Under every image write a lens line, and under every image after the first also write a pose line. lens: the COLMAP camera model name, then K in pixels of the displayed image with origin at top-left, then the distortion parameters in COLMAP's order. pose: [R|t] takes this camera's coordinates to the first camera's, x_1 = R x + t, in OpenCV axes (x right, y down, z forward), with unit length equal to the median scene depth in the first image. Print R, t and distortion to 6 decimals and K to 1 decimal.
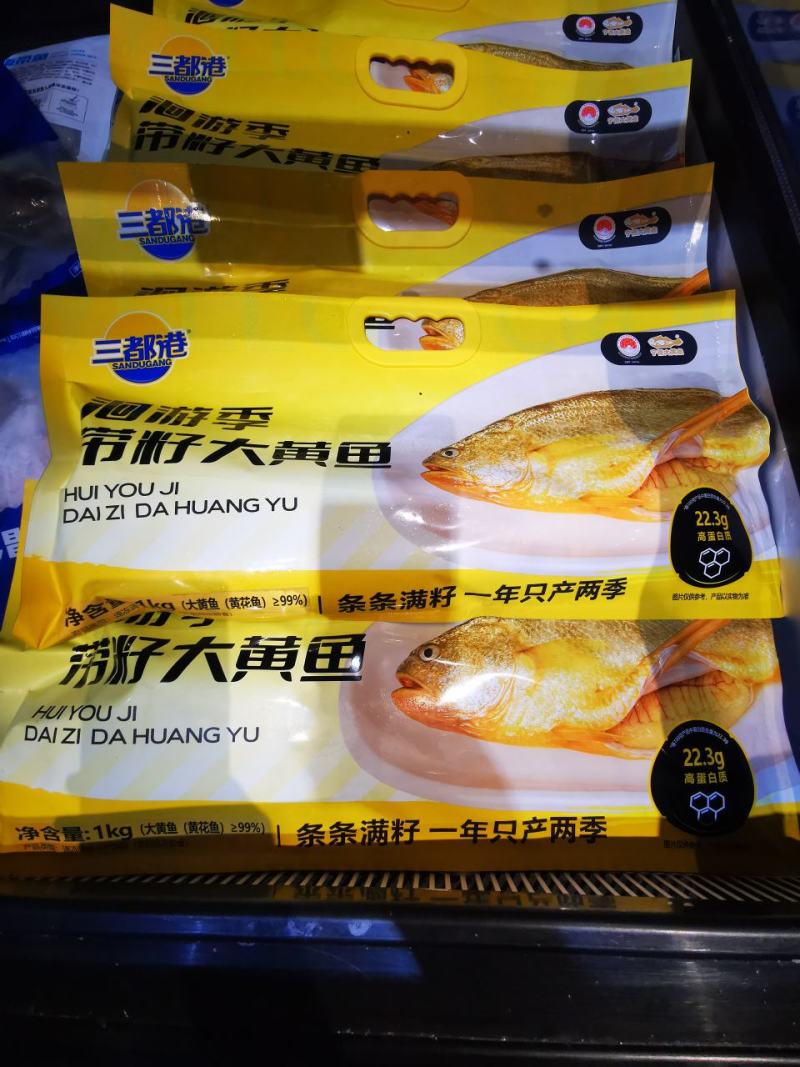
lens RADIAL K [[481.9, 0, 400.0], [0, 481.9, 533.5], [0, 0, 1]] dist [0.036122, -0.012682]
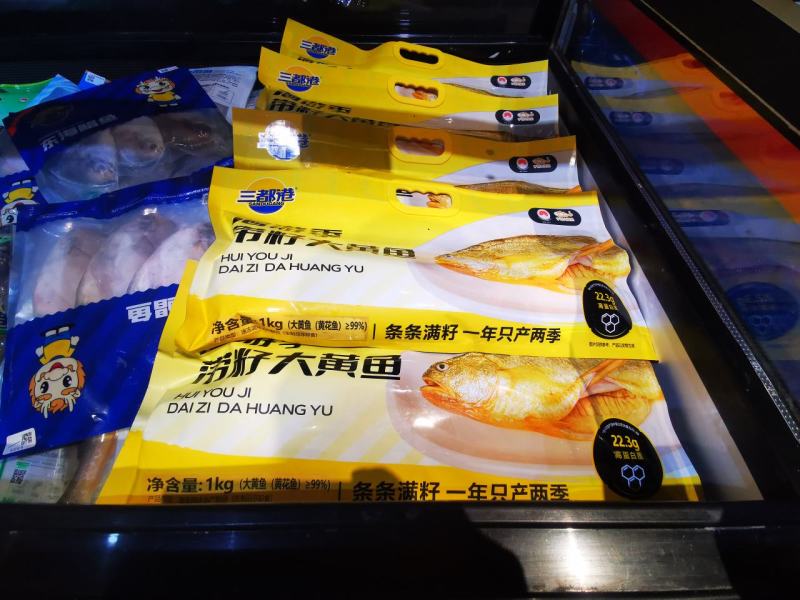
lens RADIAL K [[361.3, 0, 400.0], [0, 361.3, 300.0], [0, 0, 1]] dist [0.036122, -0.012682]
pose [[0.997419, 0.031293, 0.064624, -0.149891], [-0.010321, 0.953172, -0.302254, 0.380337], [-0.071056, 0.300807, 0.951034, -0.146093]]
